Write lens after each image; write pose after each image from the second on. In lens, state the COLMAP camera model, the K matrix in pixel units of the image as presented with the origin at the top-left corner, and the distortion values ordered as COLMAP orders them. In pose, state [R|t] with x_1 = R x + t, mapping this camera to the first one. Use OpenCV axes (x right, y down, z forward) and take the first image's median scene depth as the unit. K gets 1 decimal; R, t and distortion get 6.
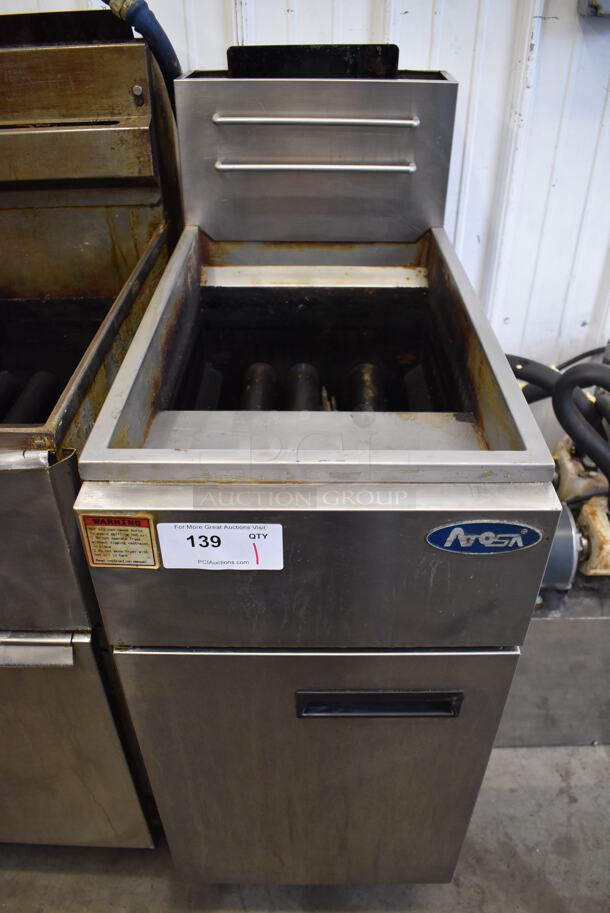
lens RADIAL K [[705.7, 0, 310.6], [0, 705.7, 457.4], [0, 0, 1]] dist [-0.100073, 0.017292]
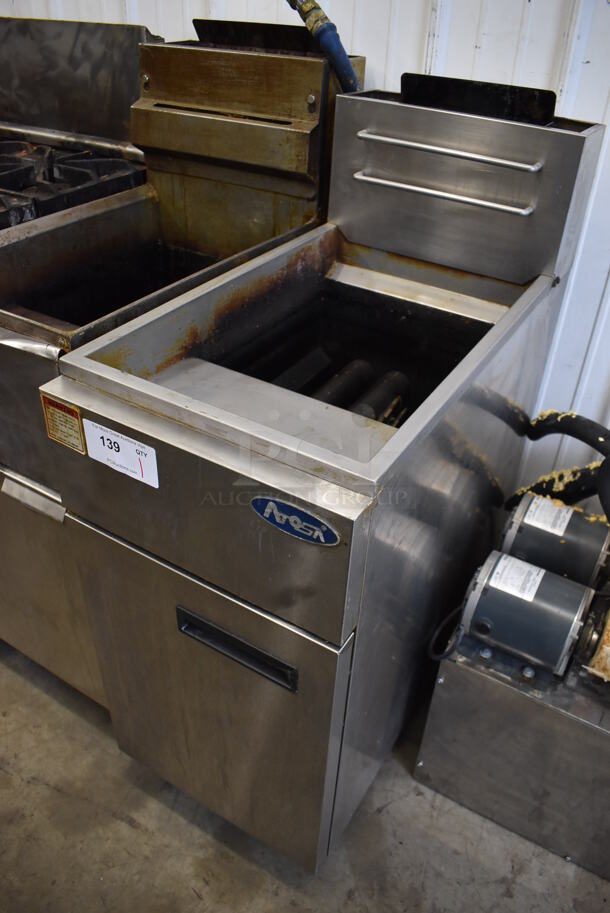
lens RADIAL K [[705.7, 0, 310.6], [0, 705.7, 456.8], [0, 0, 1]] dist [-0.100073, 0.017292]
pose [[0.859012, 0.329173, -0.392101, 0.377239], [-0.335836, 0.940387, 0.053718, -0.028281], [0.386409, 0.085537, 0.918352, -0.017683]]
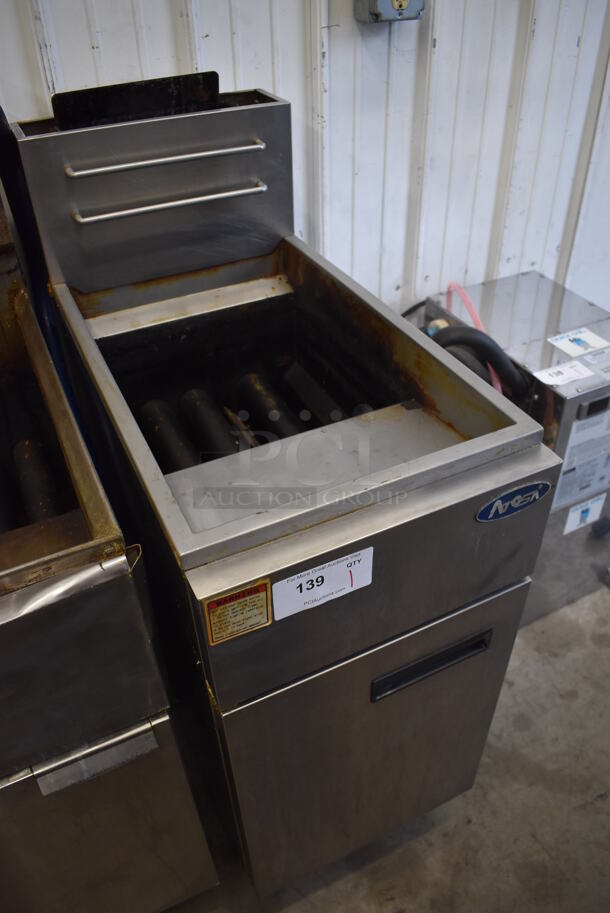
lens RADIAL K [[705.7, 0, 308.3], [0, 705.7, 459.2], [0, 0, 1]] dist [-0.100073, 0.017292]
pose [[0.895812, -0.293273, 0.333933, -0.259914], [0.278685, 0.955969, 0.091965, -0.095064], [-0.346201, 0.010679, 0.938100, -0.017646]]
